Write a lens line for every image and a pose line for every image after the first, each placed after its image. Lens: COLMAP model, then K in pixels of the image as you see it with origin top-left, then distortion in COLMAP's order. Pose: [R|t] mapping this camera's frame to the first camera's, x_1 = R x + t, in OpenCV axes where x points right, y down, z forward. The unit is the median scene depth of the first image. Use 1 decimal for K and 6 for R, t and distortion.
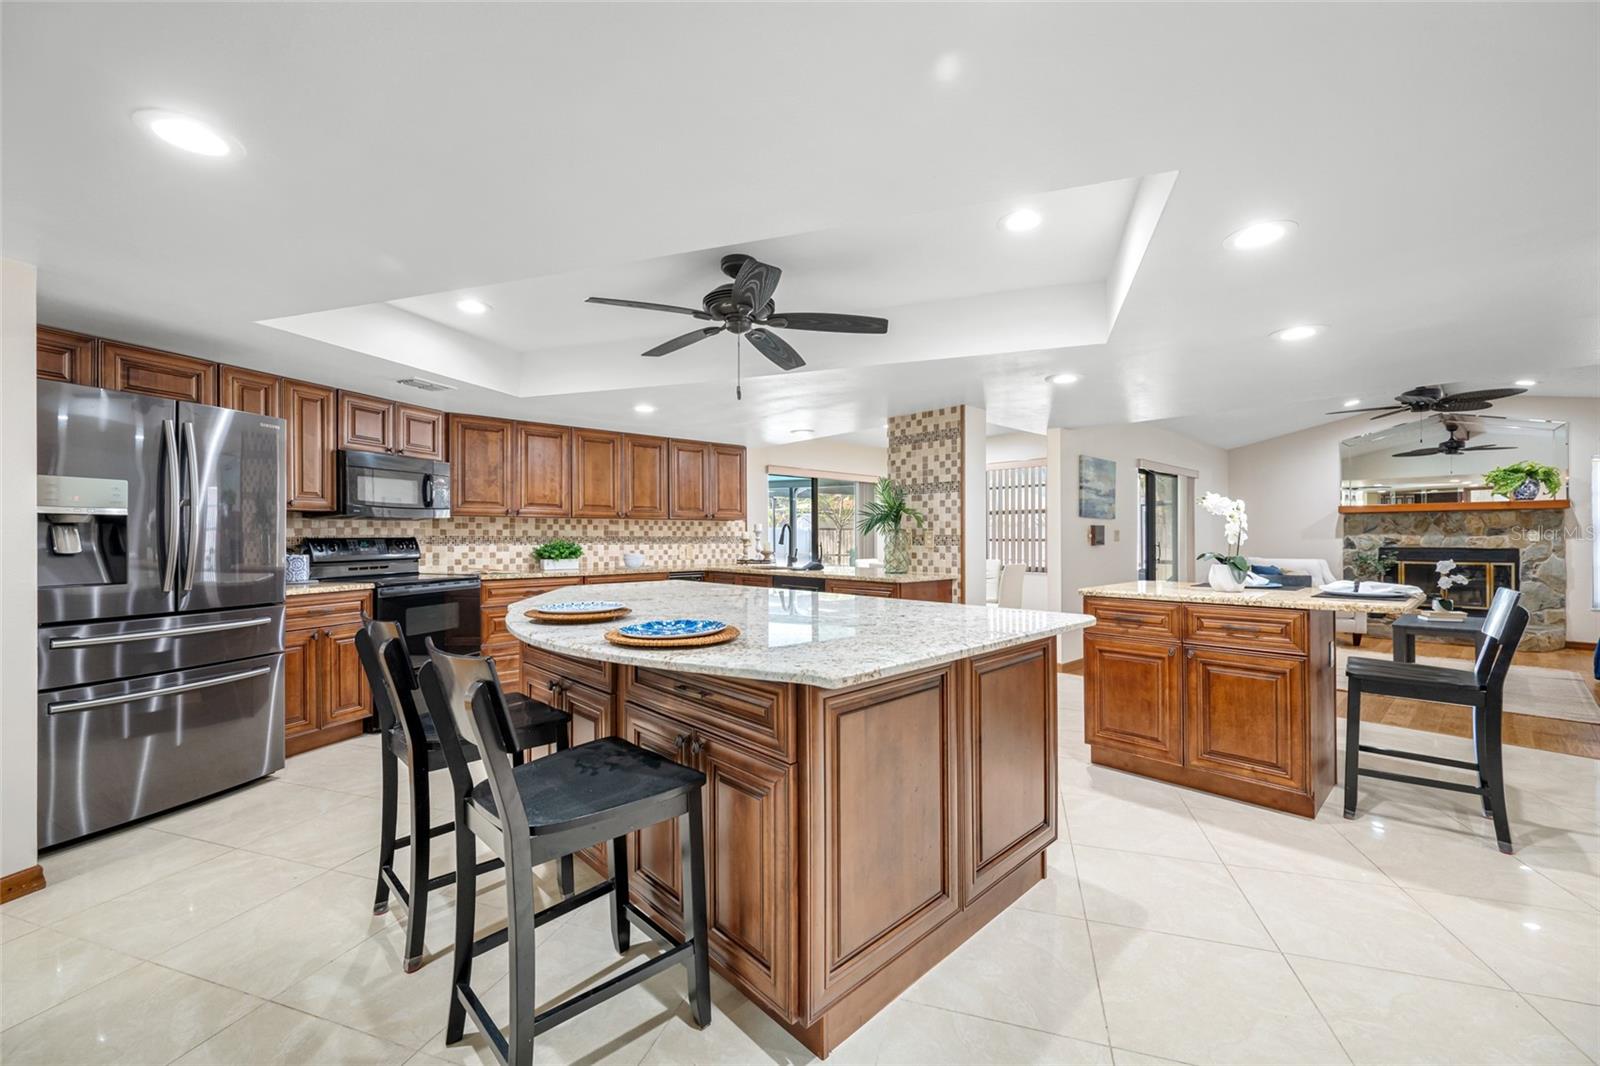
lens RADIAL K [[637.3, 0, 800.3], [0, 637.3, 537.5], [0, 0, 1]] dist [-0.000052, -0.000013]
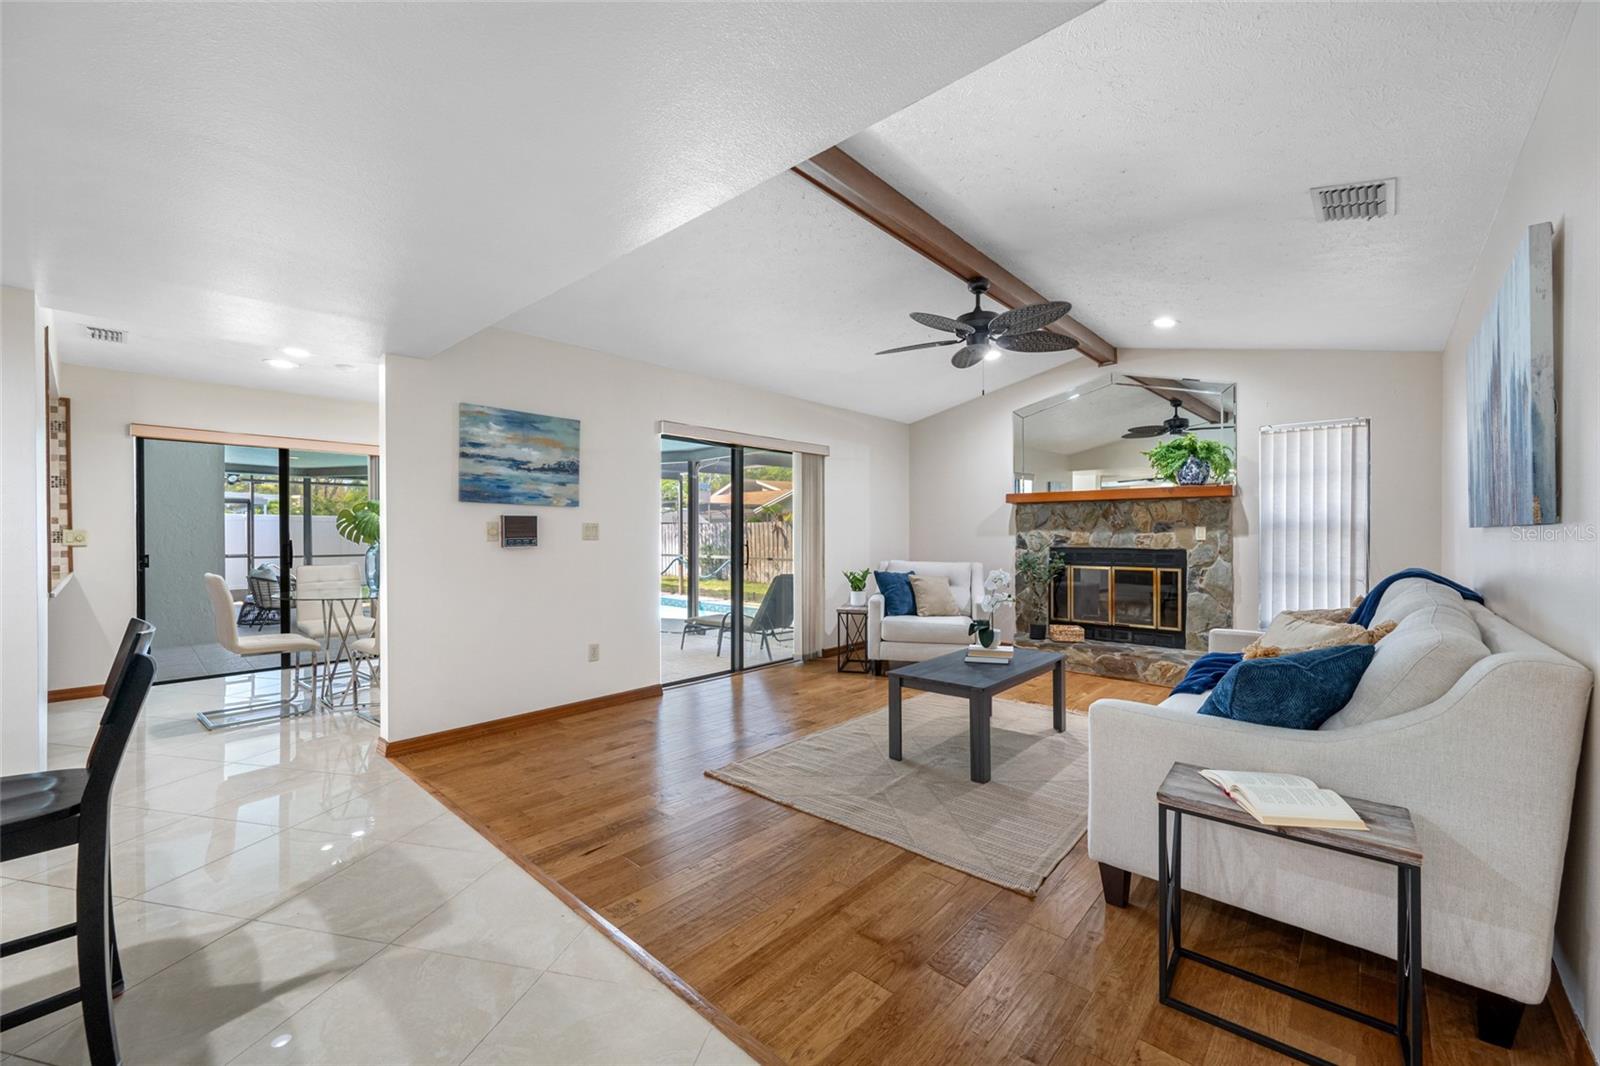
lens RADIAL K [[637.3, 0, 802.6], [0, 637.3, 535.2], [0, 0, 1]] dist [-0.000052, -0.000013]
pose [[0.996276, 0.002145, 0.086196, 1.599901], [-0.002337, 0.999995, 0.002122, -0.000672], [-0.086191, -0.002316, 0.996276, 0.740353]]
